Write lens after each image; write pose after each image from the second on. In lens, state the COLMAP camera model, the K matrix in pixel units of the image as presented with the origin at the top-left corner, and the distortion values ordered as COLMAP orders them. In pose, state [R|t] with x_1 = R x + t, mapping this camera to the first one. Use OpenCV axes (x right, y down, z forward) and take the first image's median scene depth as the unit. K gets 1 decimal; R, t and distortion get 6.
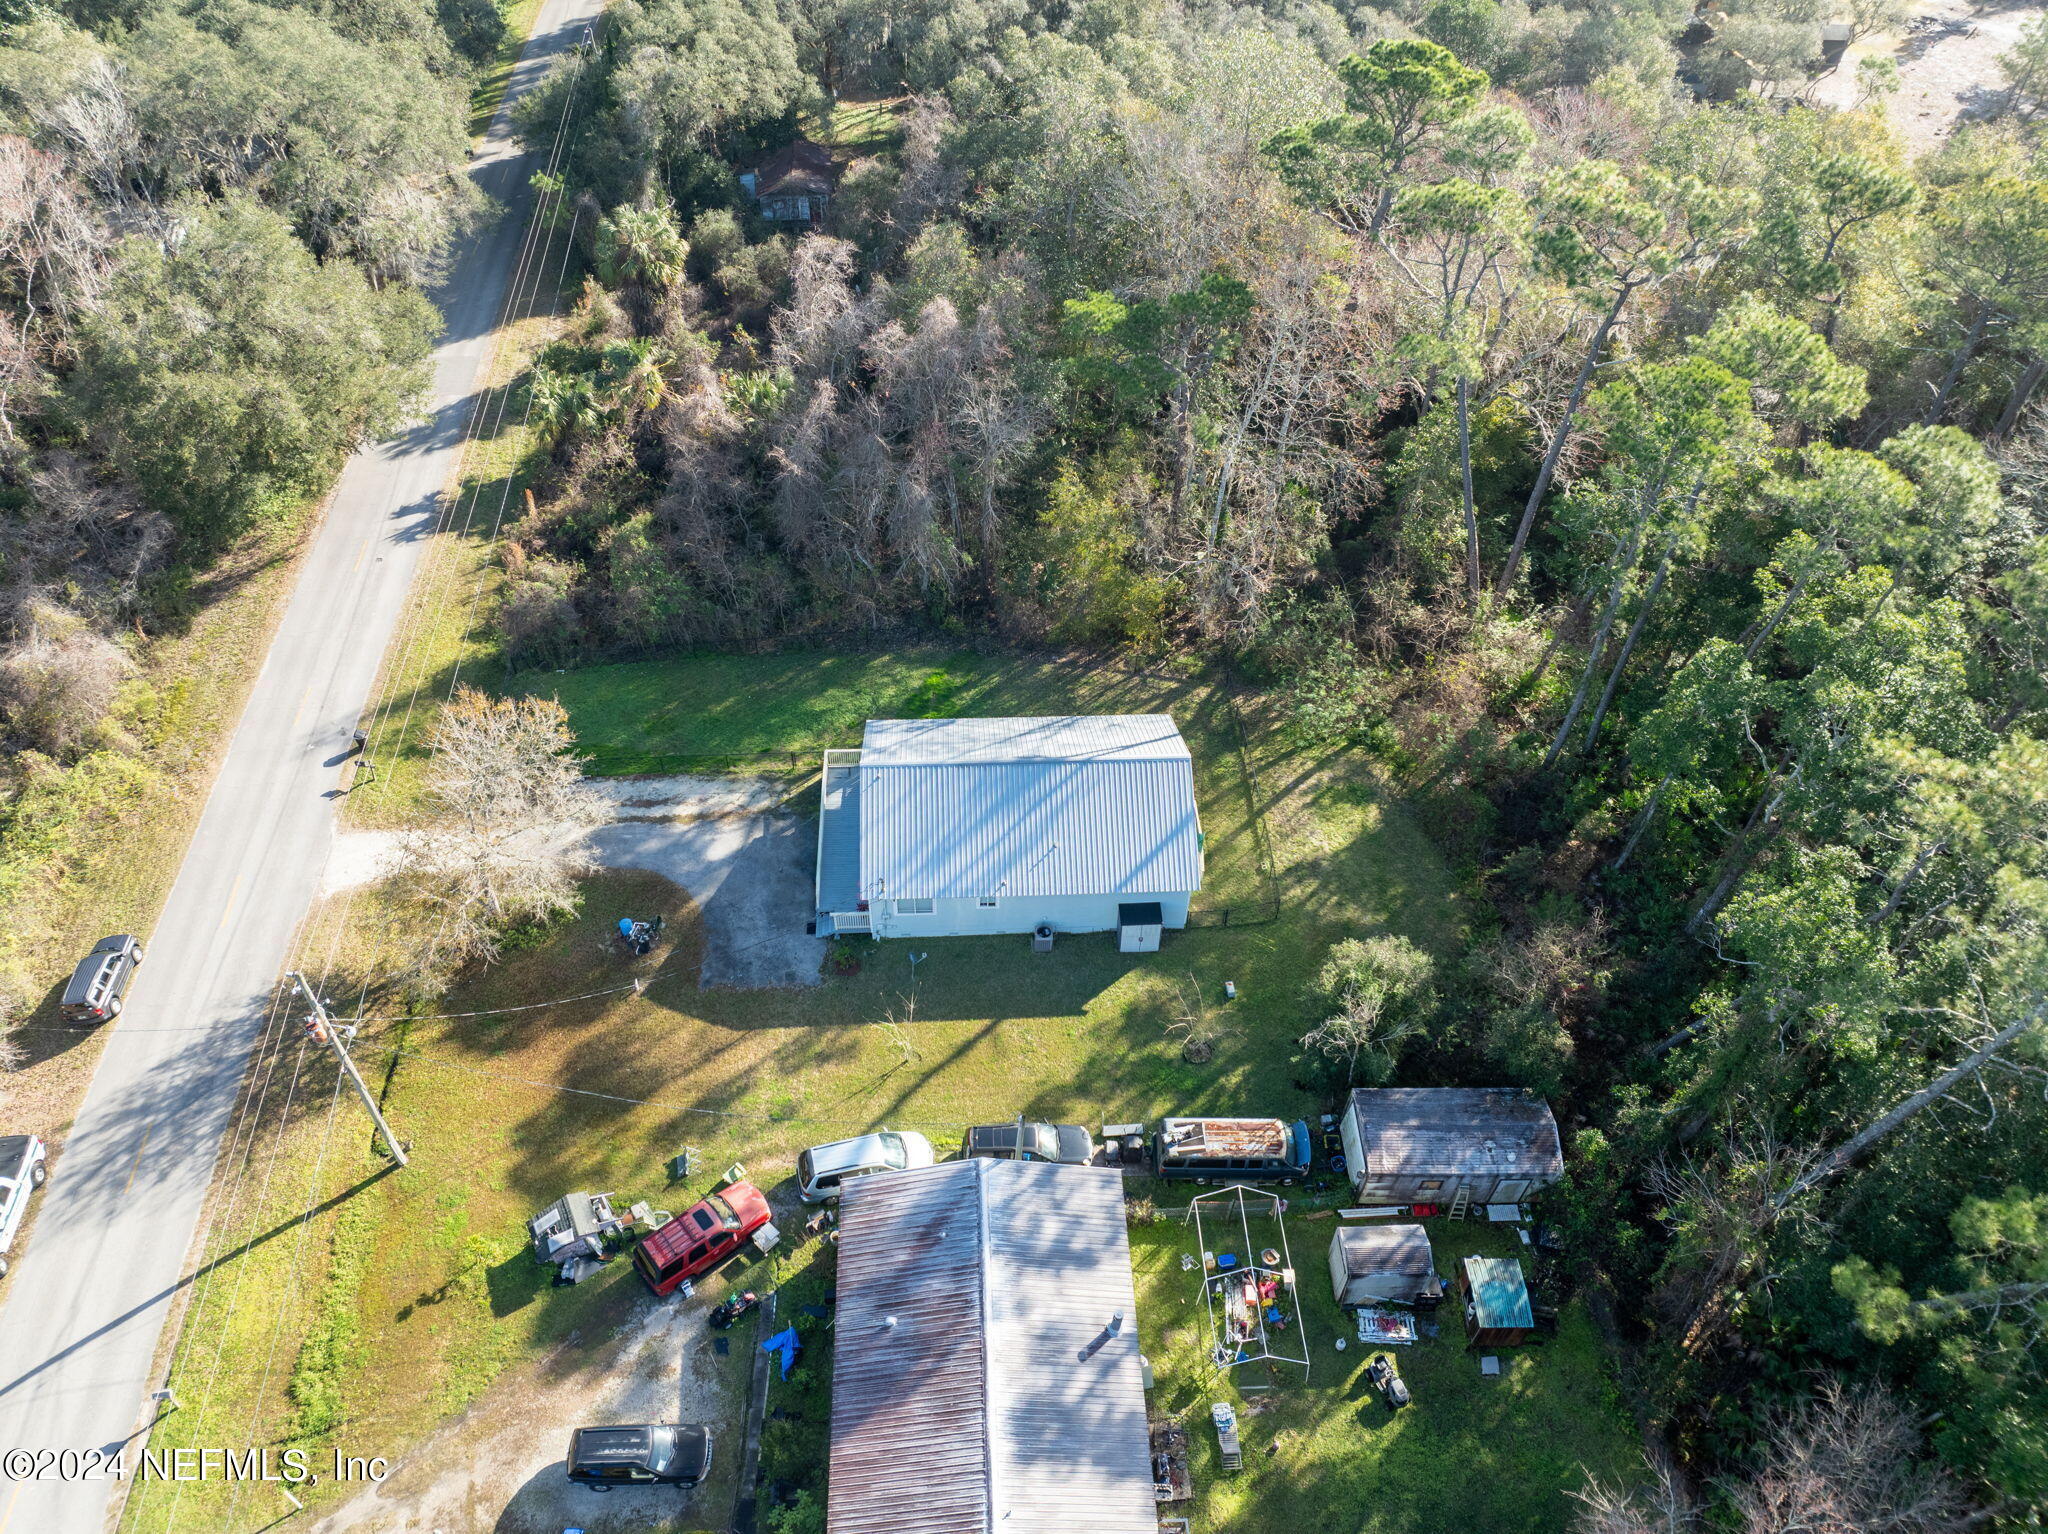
lens RADIAL K [[1425.1, 0, 1021.8], [0, 1425.1, 767.6], [0, 0, 1]] dist [-0.056122, 0.024033]
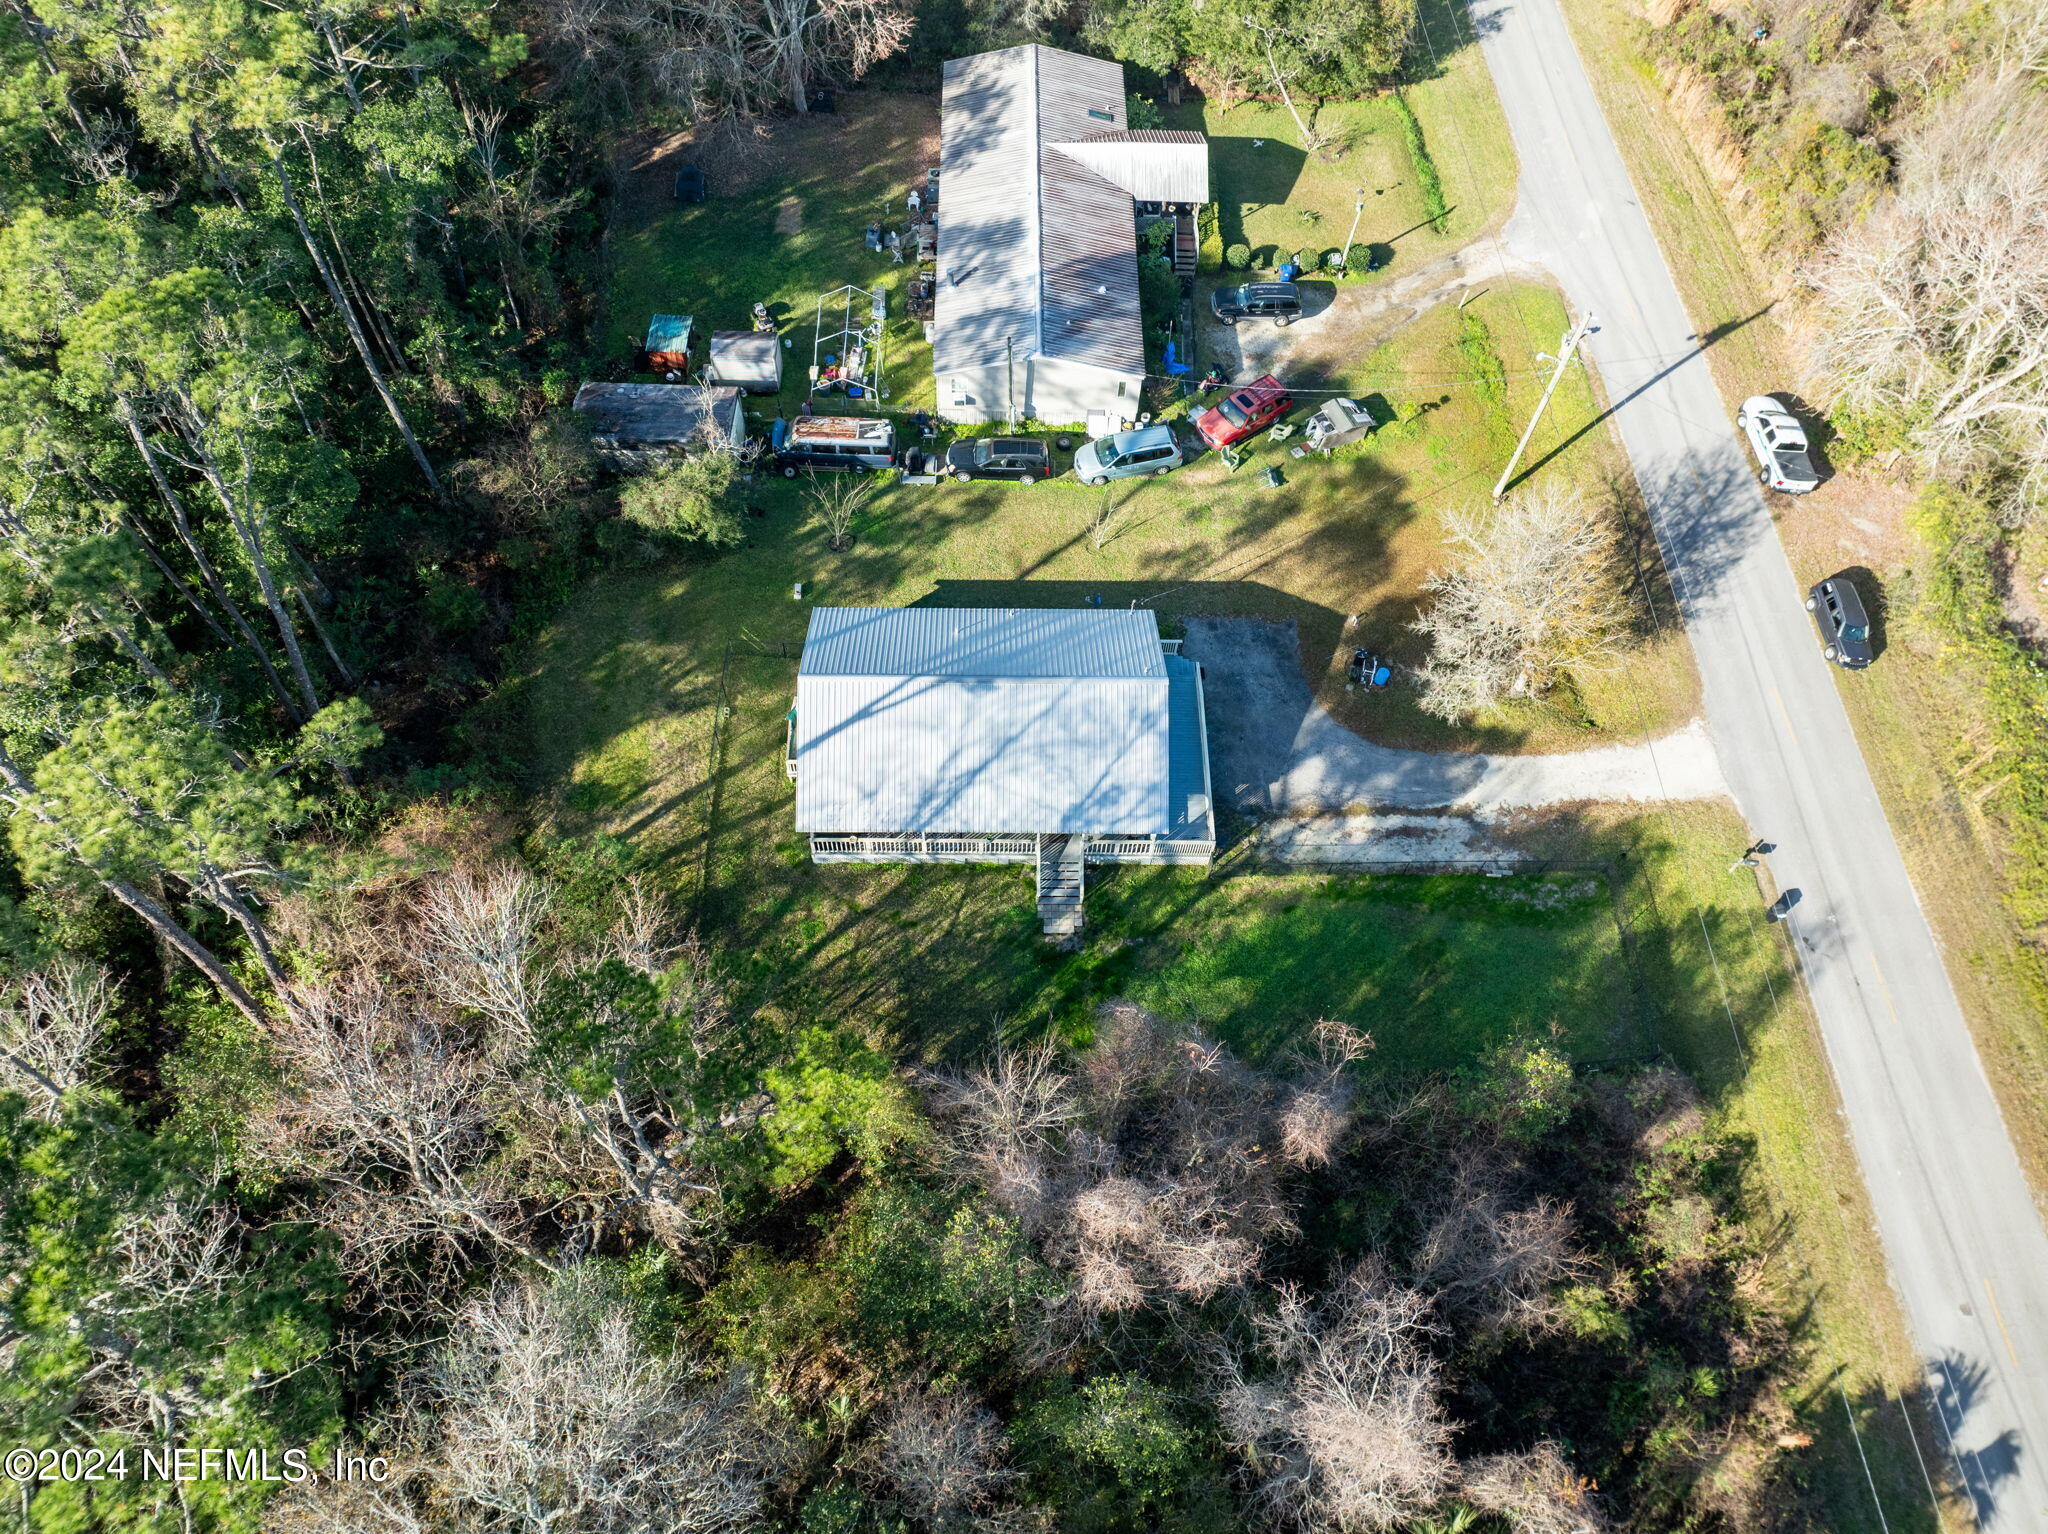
lens RADIAL K [[1425.1, 0, 1021.7], [0, 1425.1, 775.6], [0, 0, 1]] dist [-0.056122, 0.024033]
pose [[-0.997848, -0.061837, -0.021798, -0.005341], [-0.003809, -0.277229, 0.960796, -0.950635], [-0.065456, 0.958812, 0.276397, 0.873700]]
